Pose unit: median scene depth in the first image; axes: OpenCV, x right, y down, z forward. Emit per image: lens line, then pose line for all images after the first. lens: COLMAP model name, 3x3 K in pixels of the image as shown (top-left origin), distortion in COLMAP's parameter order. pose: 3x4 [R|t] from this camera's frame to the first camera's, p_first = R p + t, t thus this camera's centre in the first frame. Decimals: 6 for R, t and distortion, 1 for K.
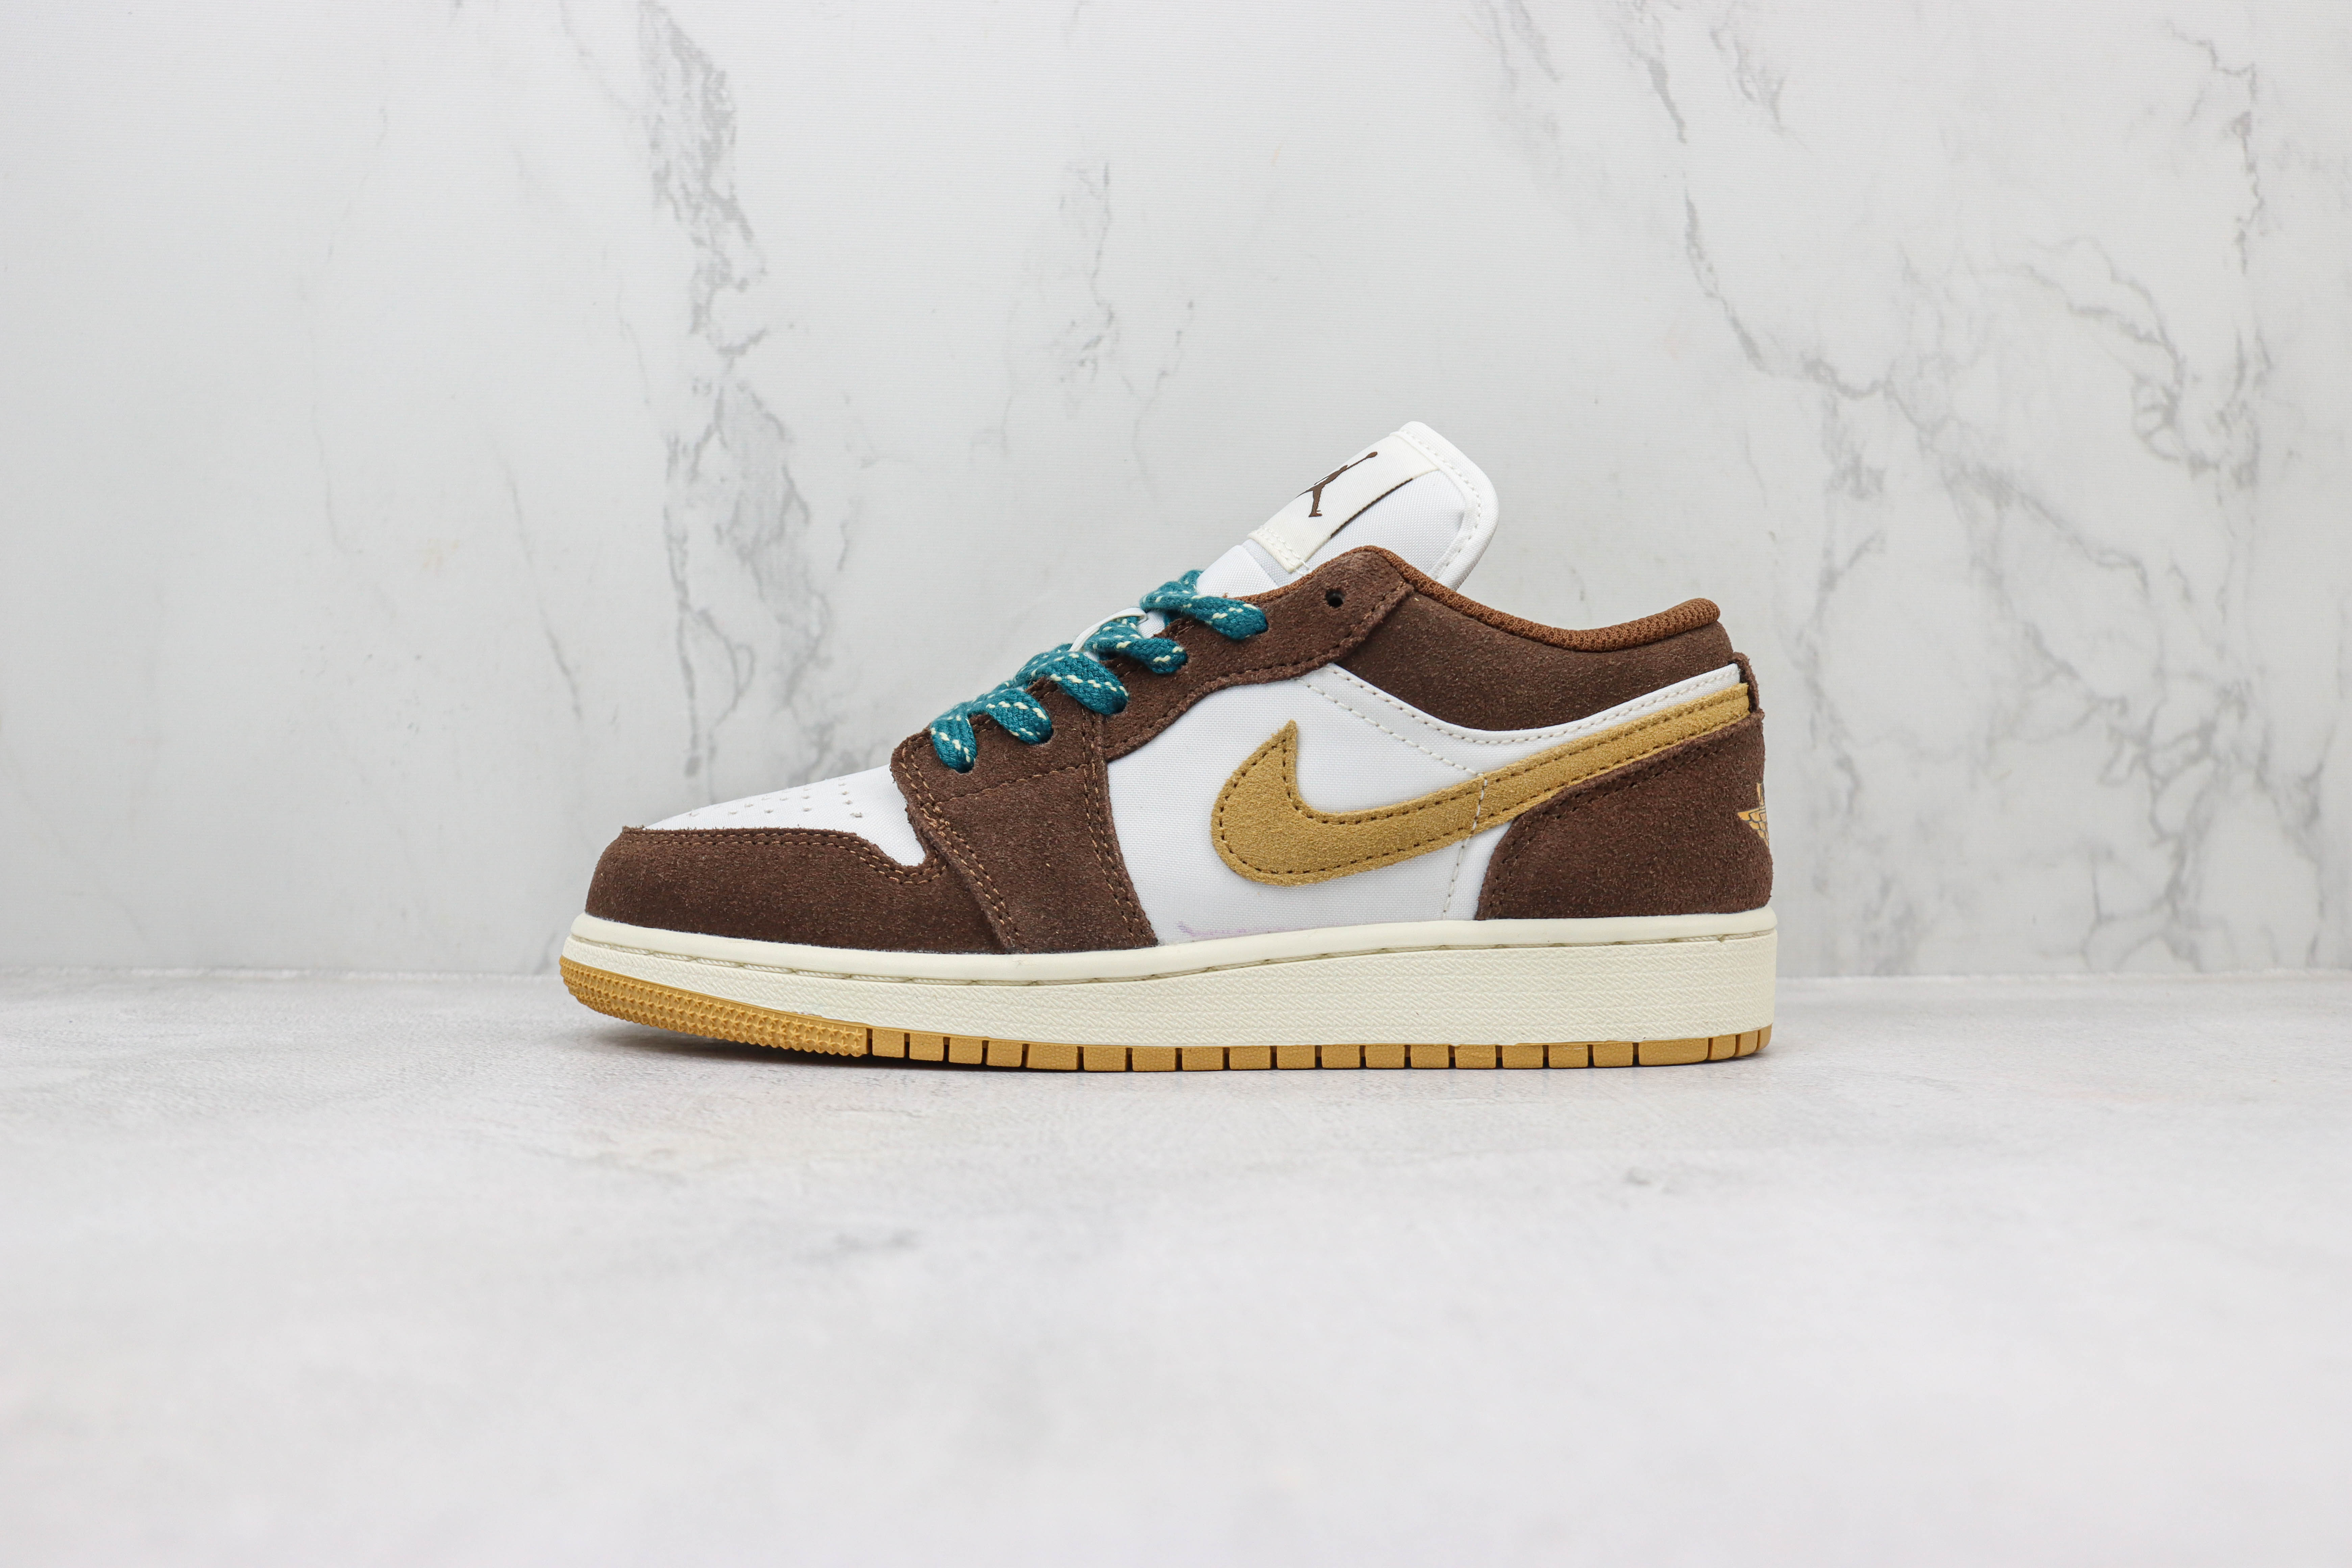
lens RADIAL K [[2173.3, 0, 1176.0], [0, 2173.3, 784.0], [0, 0, 1]] dist [-0.176808, 0.207449]
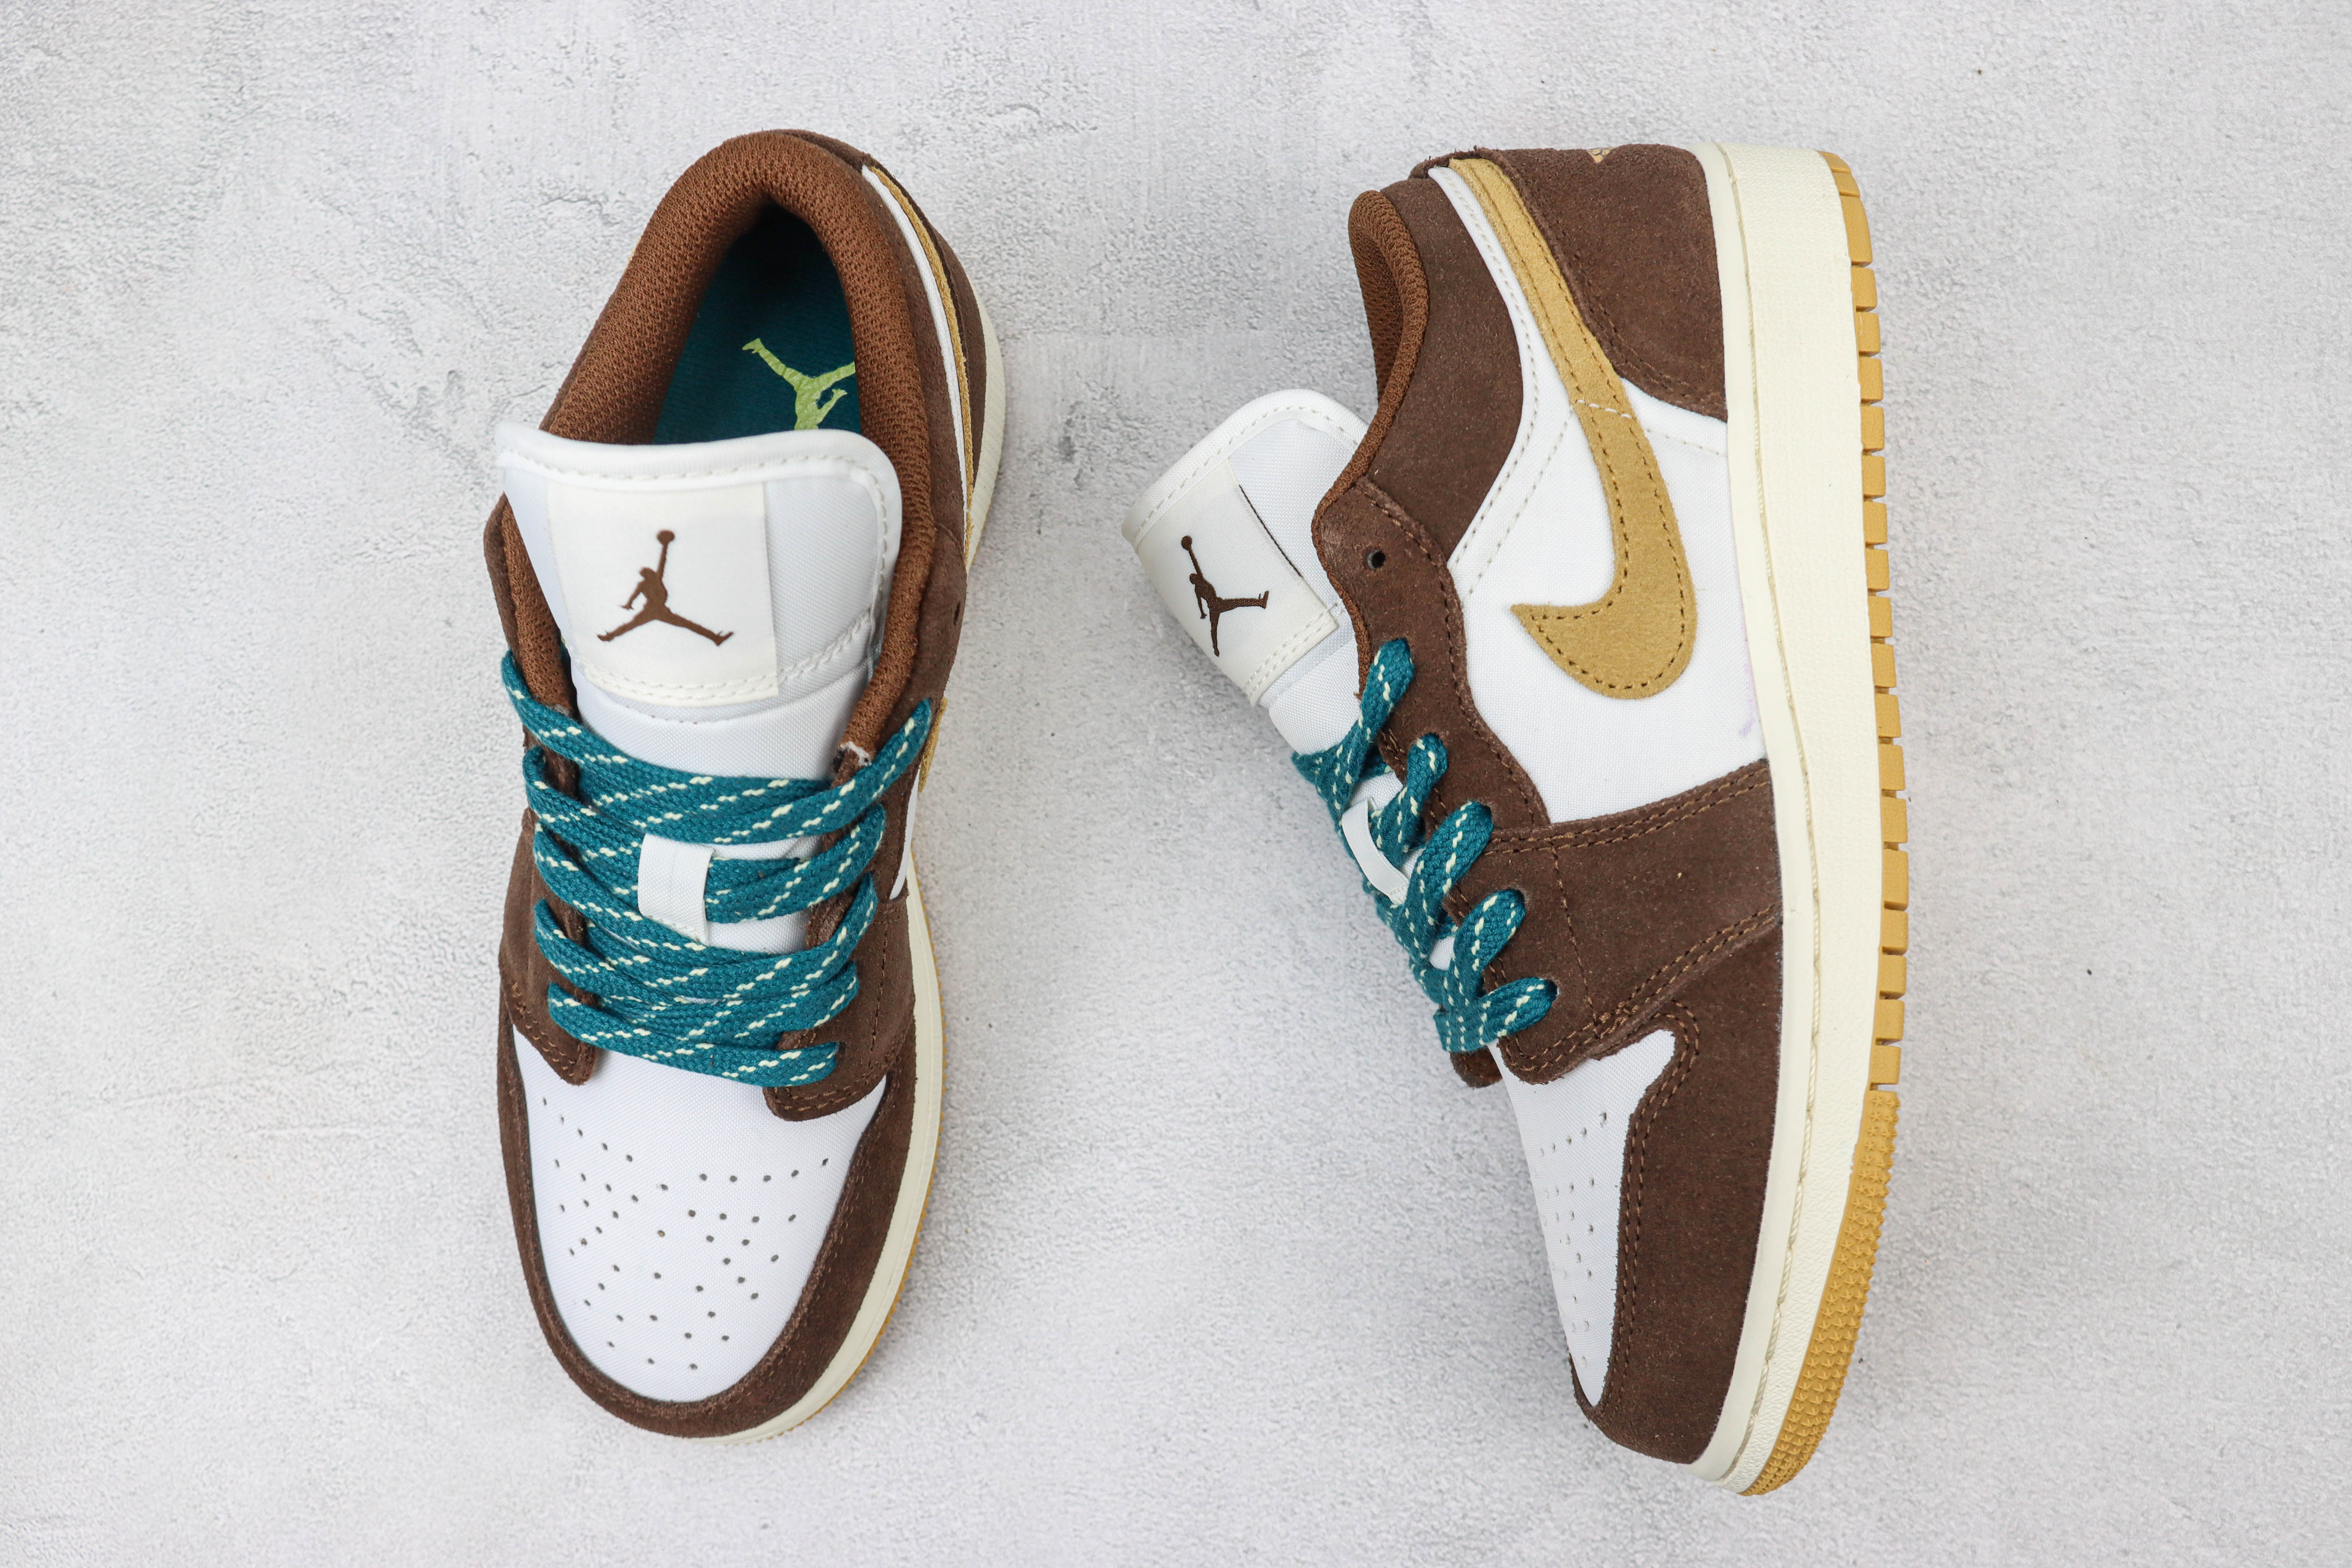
lens RADIAL K [[2173.3, 0, 1176.0], [0, 2173.3, 784.0], [0, 0, 1]] dist [-0.176808, 0.207449]
pose [[0.032010, -0.980620, 0.193287, -0.200675], [0.999487, 0.031264, -0.006913, -0.164471], [0.000736, 0.193409, 0.981118, 0.146148]]
